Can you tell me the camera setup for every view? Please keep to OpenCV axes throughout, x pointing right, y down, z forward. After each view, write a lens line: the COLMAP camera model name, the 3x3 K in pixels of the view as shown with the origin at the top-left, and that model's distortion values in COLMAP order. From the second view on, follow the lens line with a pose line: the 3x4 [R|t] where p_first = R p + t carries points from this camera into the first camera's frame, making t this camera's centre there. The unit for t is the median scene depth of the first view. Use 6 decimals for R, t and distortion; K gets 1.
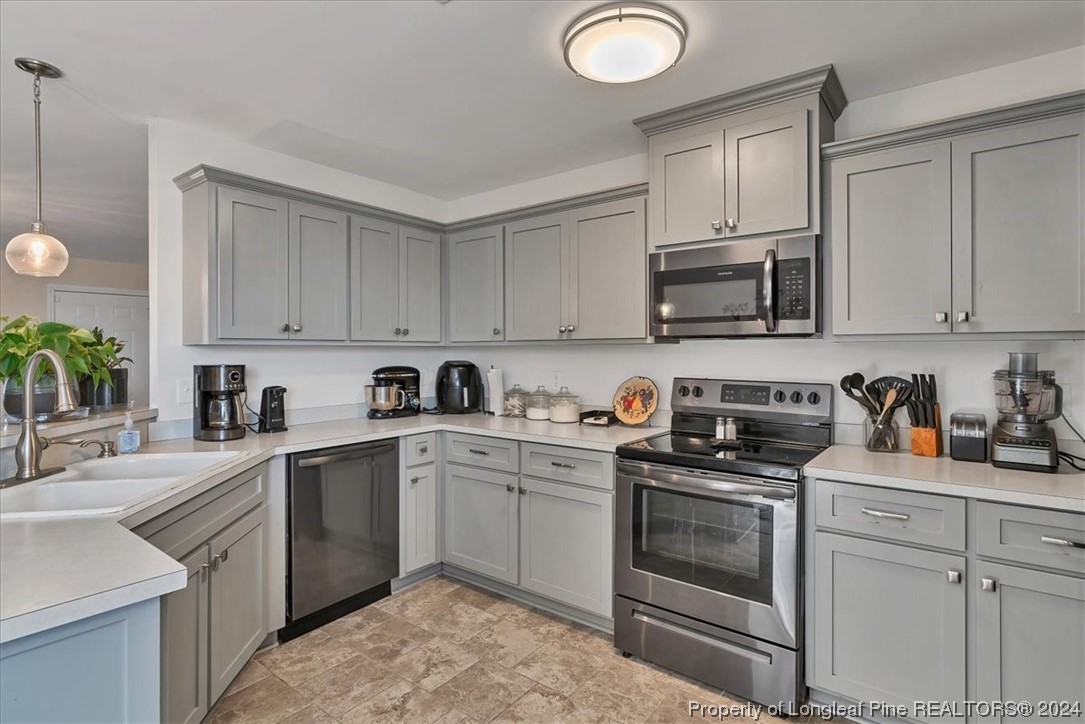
lens RADIAL K [[540.2, 0, 552.1], [0, 540.2, 350.9], [0, 0, 1]] dist [-0.001037, 0.000002]
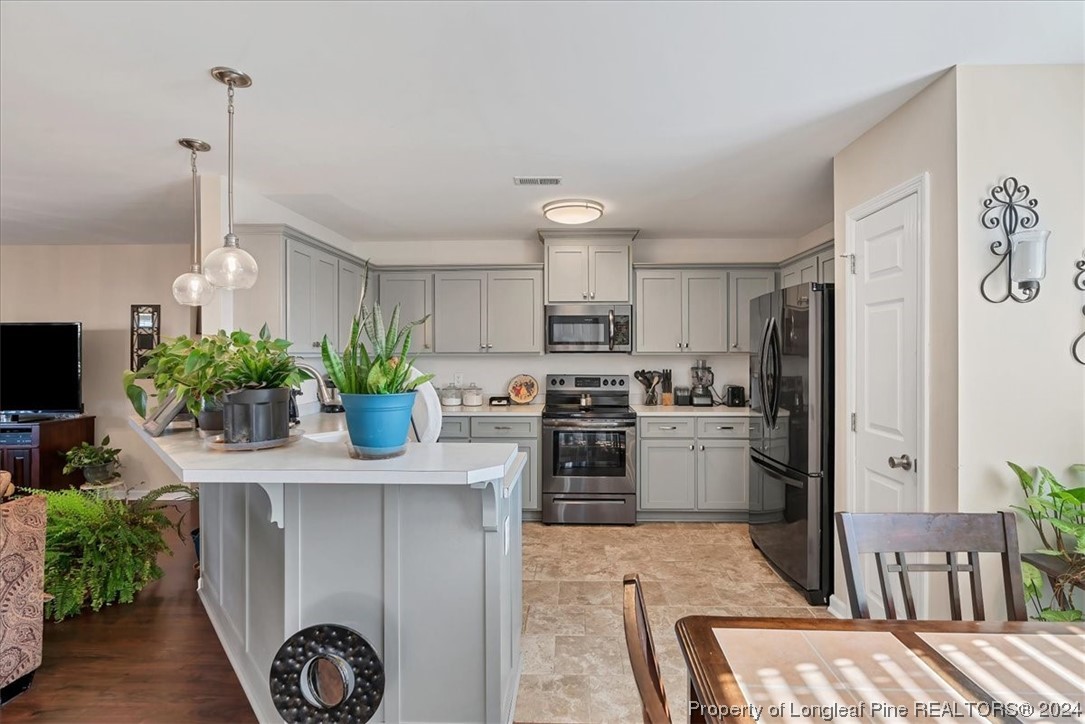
lens RADIAL K [[511.6, 0, 557.7], [0, 511.6, 353.3], [0, 0, 1]] dist [-0.004933, -0.000115]
pose [[0.813885, 0.000252, 0.581026, -0.772020], [0.000776, 0.999999, -0.001521, -0.018395], [-0.581025, 0.001688, 0.813884, -0.399002]]
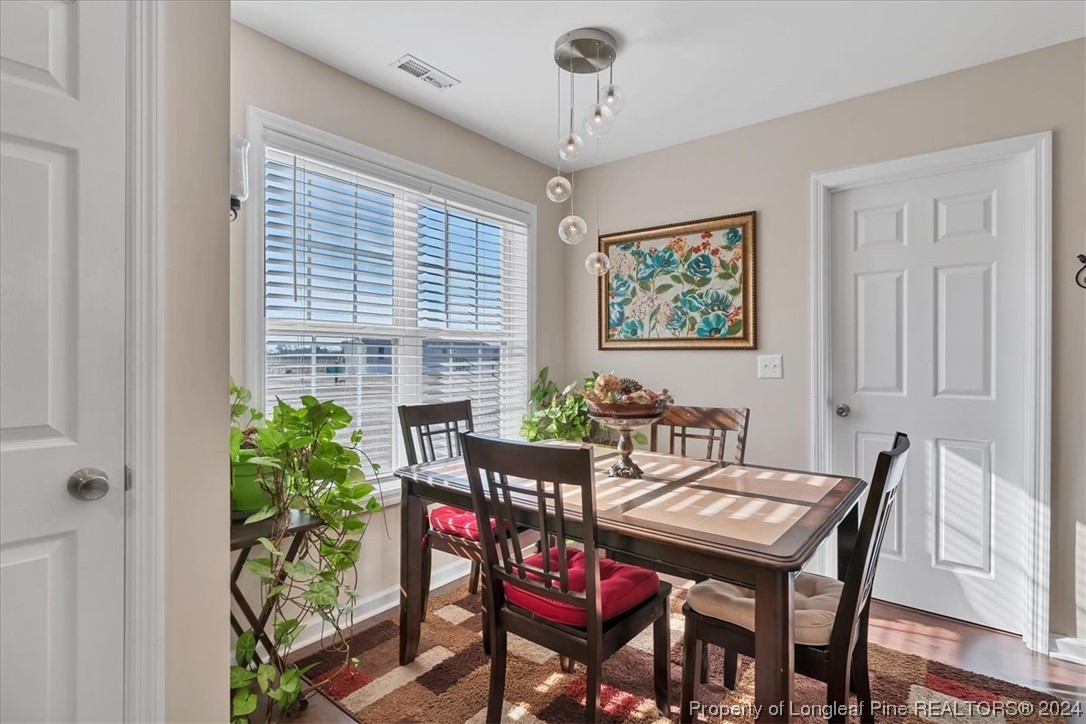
lens RADIAL K [[536.4, 0, 549.7], [0, 536.4, 353.1], [0, 0, 1]] dist [0.000232, 0.000208]
pose [[-0.999732, -0.000516, 0.023149, -0.218817], [-0.000496, 0.999999, 0.000872, 0.049478], [-0.023150, 0.000860, -0.999732, 0.374957]]
